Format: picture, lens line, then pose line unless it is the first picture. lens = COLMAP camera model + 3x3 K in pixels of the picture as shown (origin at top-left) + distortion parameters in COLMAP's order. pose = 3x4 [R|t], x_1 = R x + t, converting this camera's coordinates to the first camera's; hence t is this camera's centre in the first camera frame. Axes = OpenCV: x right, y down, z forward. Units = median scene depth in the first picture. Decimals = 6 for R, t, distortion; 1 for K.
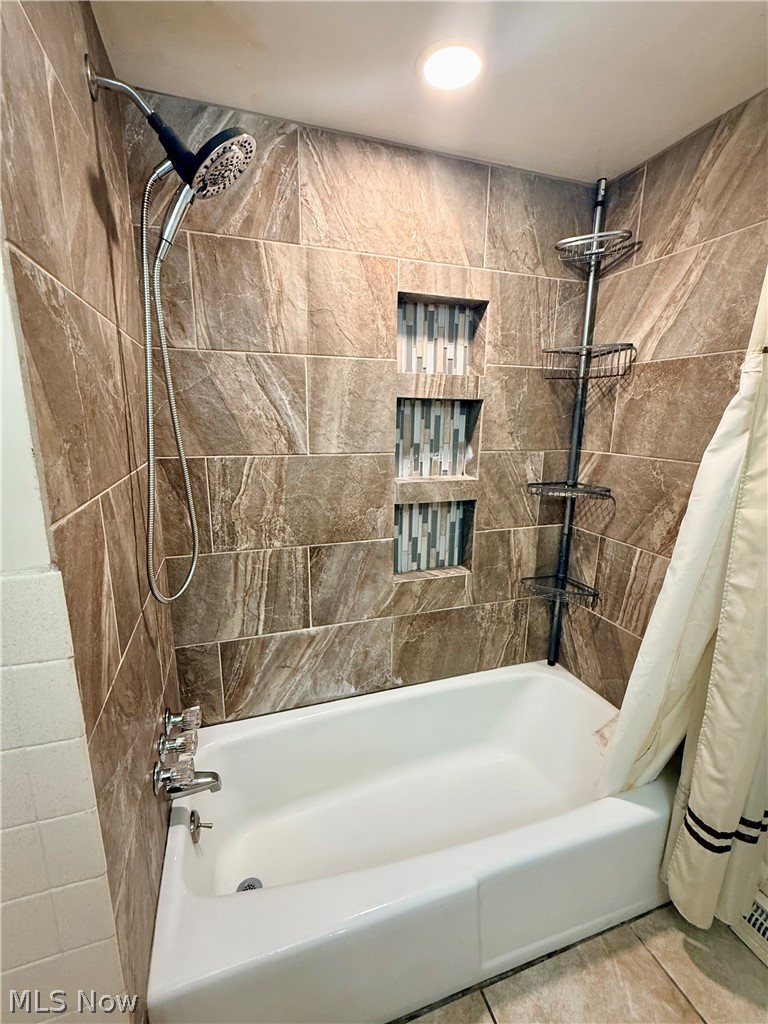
lens RADIAL K [[449.9, 0, 382.0], [0, 449.9, 510.2], [0, 0, 1]] dist [0.000024, -0.000587]
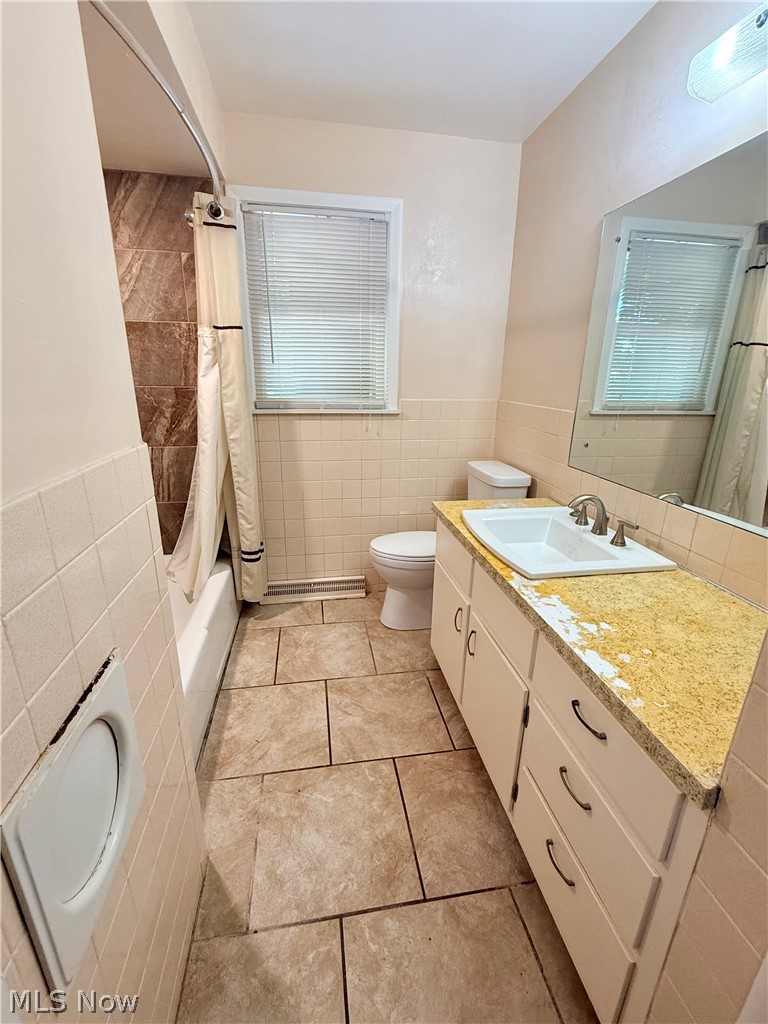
lens RADIAL K [[449.9, 0, 383.8], [0, 449.9, 515.1], [0, 0, 1]] dist [0.000024, -0.000587]
pose [[0.159756, -0.310337, 0.937107, -1.050678], [0.202340, 0.939438, 0.276614, 0.051322], [-0.966197, 0.145423, 0.212875, -0.095732]]
